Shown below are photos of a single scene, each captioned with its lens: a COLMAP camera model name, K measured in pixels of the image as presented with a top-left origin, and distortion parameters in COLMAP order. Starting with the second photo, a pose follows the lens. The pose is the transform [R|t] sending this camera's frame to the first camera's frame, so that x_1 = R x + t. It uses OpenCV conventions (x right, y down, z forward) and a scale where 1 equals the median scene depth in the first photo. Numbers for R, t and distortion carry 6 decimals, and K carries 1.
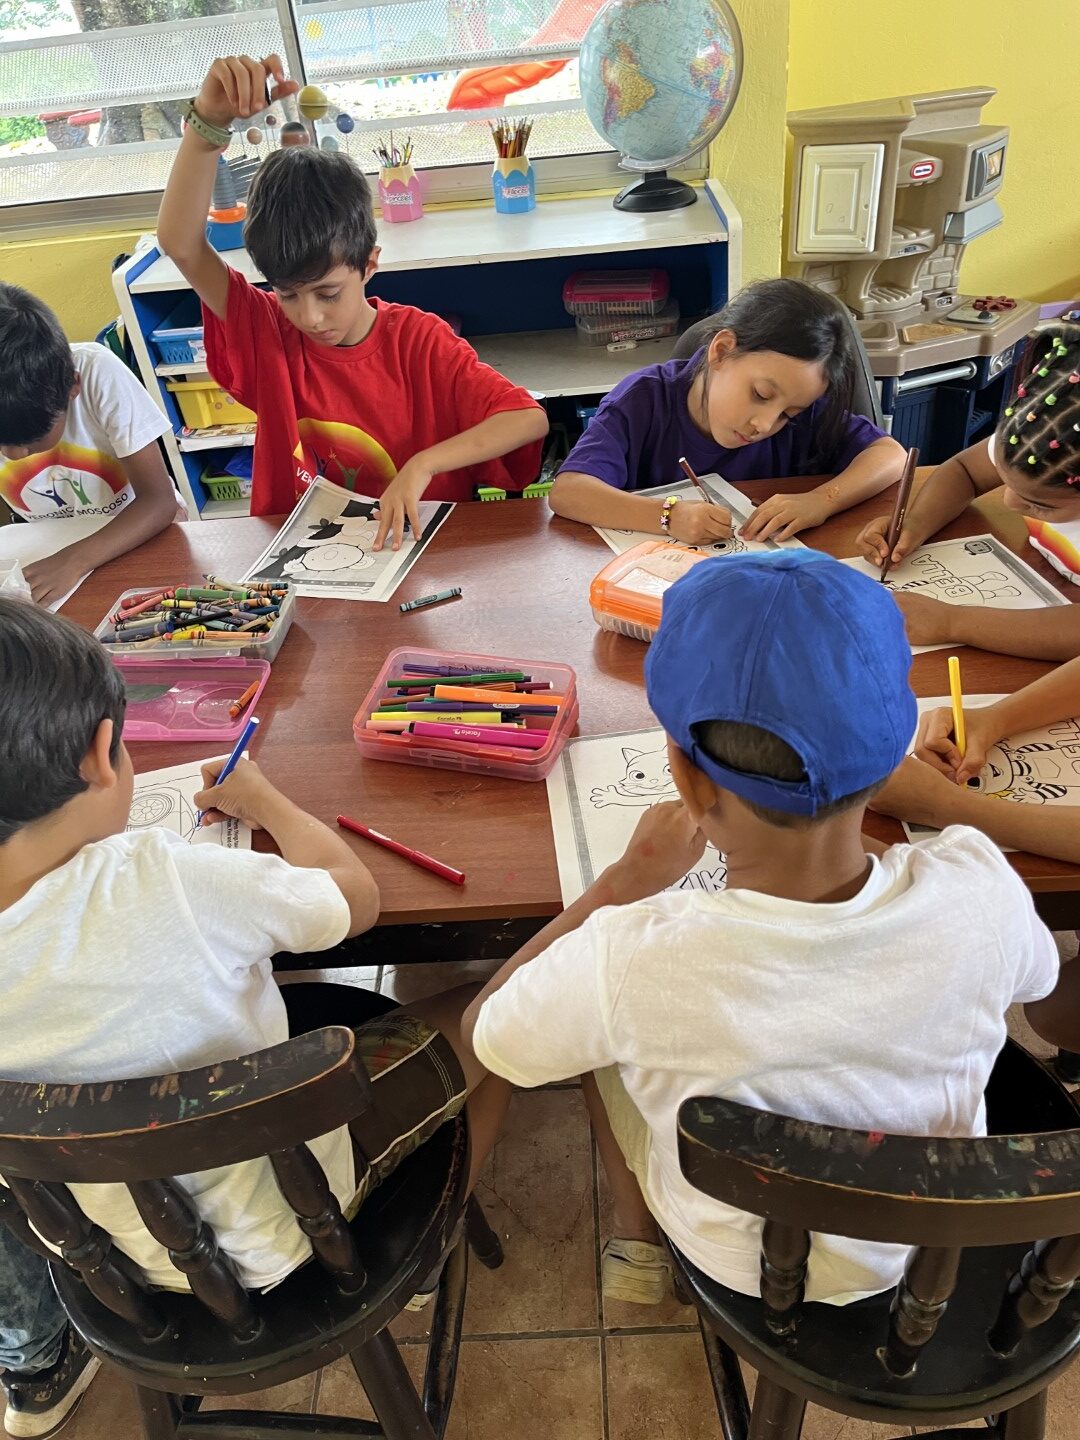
lens RADIAL K [[1132.1, 0, 540.0], [0, 1132.1, 720.0], [0, 0, 1]] dist [0.001122, -0.068934]
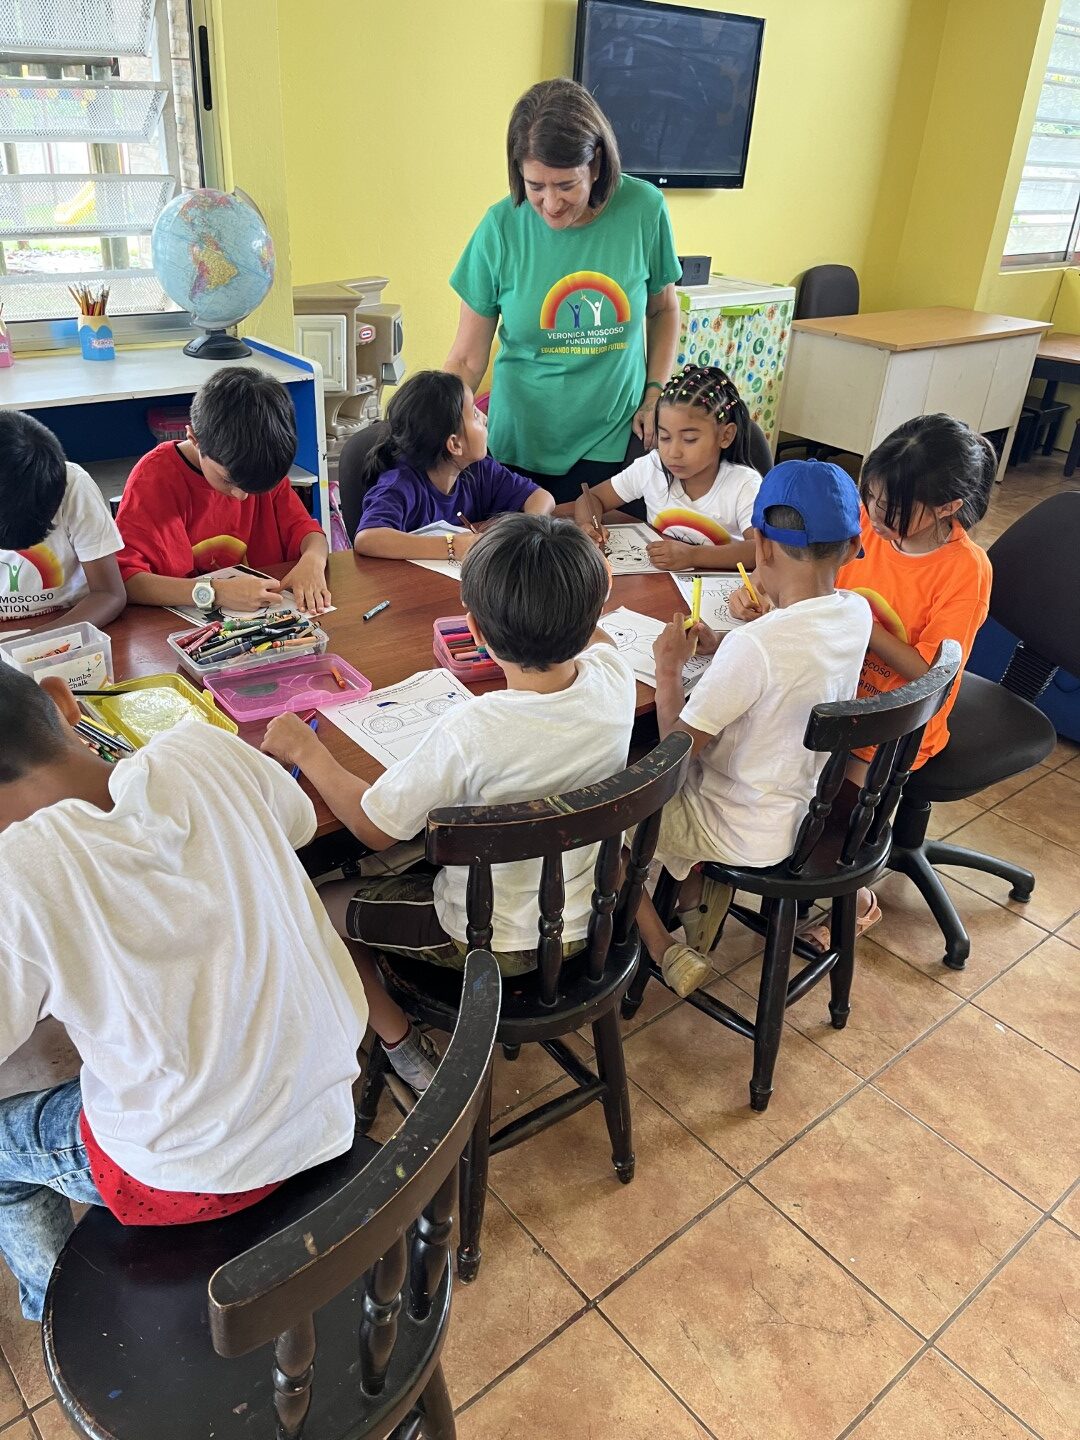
lens RADIAL K [[1117.4, 0, 540.0], [0, 1117.4, 720.0], [0, 0, 1]] dist [0.007653, -0.043805]
pose [[0.754986, -0.186278, 0.628726, -0.496028], [0.266020, 0.963367, -0.034017, 0.087716], [-0.599357, 0.192936, 0.776882, -0.134280]]
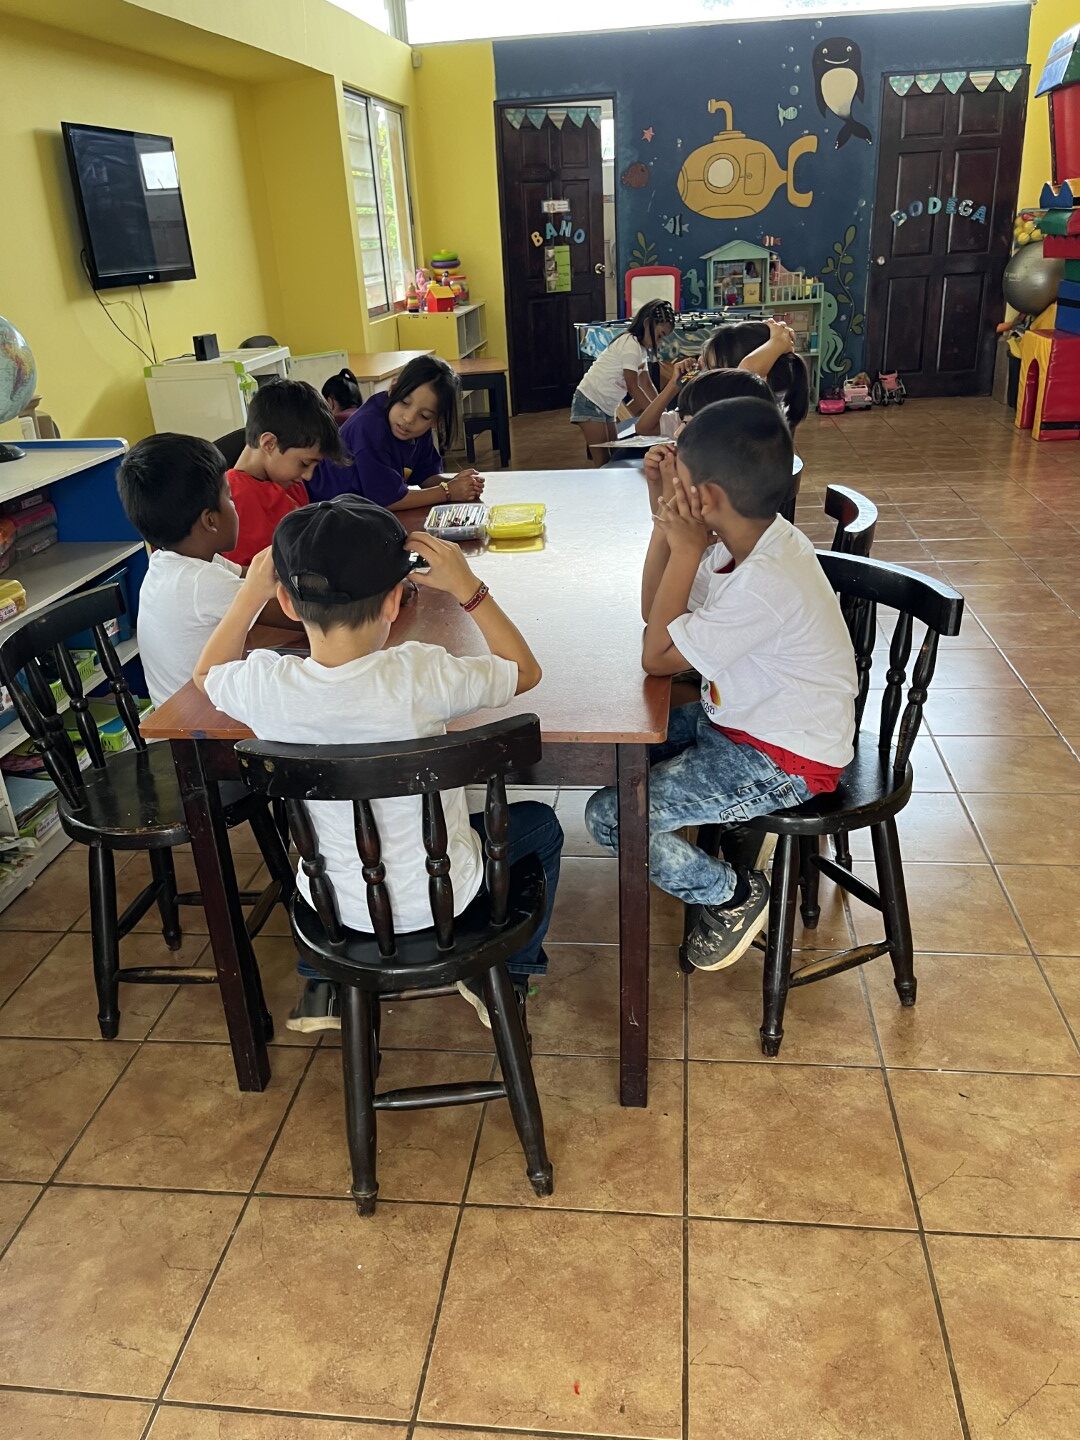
lens RADIAL K [[1117.4, 0, 540.0], [0, 1117.4, 720.0], [0, 0, 1]] dist [0.007653, -0.043805]
pose [[0.127692, -0.311986, 0.941467, -1.138022], [0.611024, 0.772454, 0.173105, -0.058944], [-0.781246, 0.553154, 0.289267, 0.290332]]
